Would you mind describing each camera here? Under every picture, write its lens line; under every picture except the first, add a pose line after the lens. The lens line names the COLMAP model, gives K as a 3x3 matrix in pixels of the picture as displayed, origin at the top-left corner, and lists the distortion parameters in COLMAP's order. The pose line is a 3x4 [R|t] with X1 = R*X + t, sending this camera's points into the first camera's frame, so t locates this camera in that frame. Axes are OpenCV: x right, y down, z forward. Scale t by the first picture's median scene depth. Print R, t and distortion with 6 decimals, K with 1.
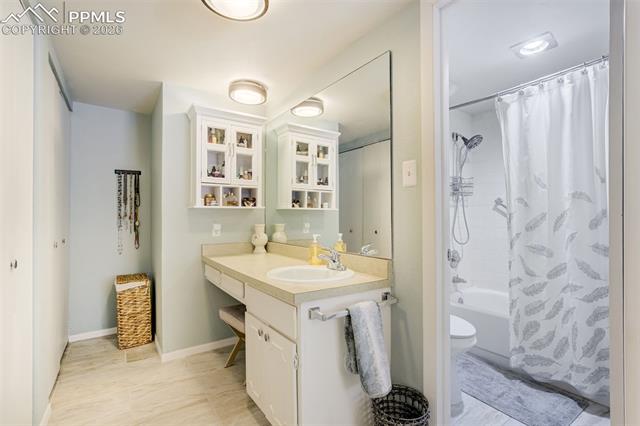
lens RADIAL K [[312.5, 0, 320.0], [0, 312.5, 213.0], [0, 0, 1]] dist [-0.002522, -0.000090]
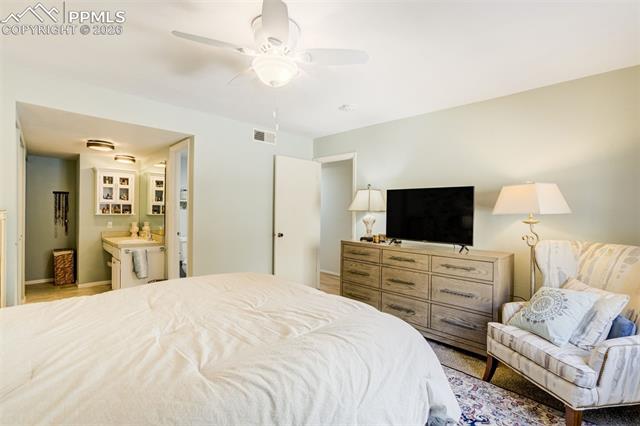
lens RADIAL K [[312.5, 0, 320.0], [0, 312.5, 213.0], [0, 0, 1]] dist [-0.002522, -0.000090]
pose [[0.988794, 0.015020, 0.148530, 0.708600], [-0.017032, 0.999779, 0.012283, -0.069877], [-0.148313, -0.014675, 0.988832, -1.190375]]
